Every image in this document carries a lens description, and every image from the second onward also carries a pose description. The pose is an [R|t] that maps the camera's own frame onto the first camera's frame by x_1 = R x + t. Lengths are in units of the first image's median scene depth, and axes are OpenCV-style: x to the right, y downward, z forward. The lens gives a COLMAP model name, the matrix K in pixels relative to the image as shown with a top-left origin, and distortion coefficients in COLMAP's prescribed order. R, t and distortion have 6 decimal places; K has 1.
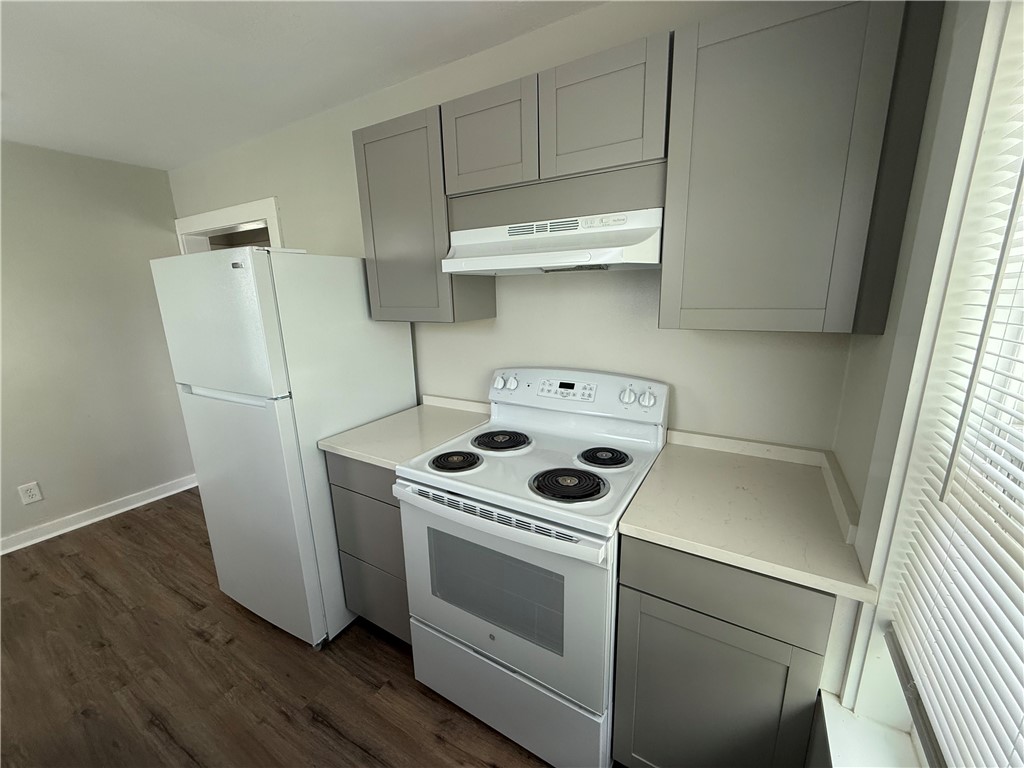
lens RADIAL K [[407.8, 0, 512.6], [0, 407.8, 386.6], [0, 0, 1]] dist [0.000867, 0.000189]
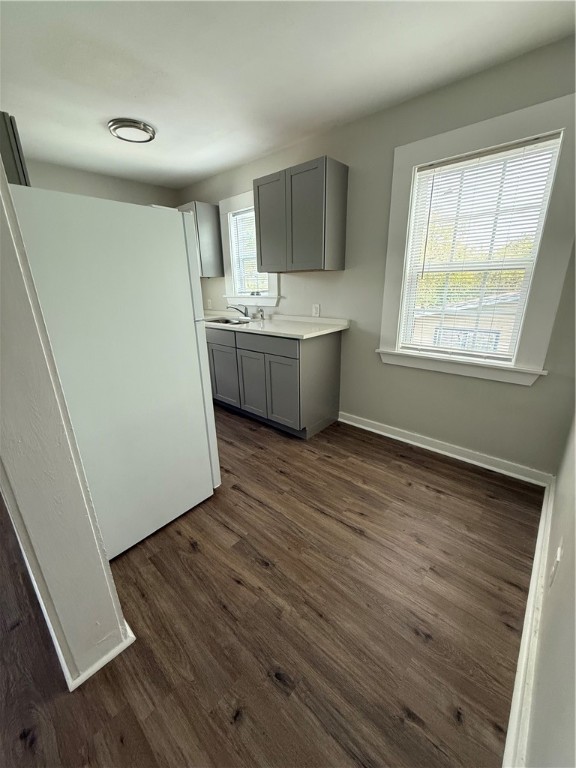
lens RADIAL K [[305.9, 0, 288.0], [0, 305.9, 384.0], [0, 0, 1]] dist [0.000867, 0.000189]
pose [[-0.980054, -0.018025, 0.197910, -1.448619], [0.089634, 0.848733, 0.521170, -0.350244], [-0.177367, 0.528515, -0.830188, 2.090046]]
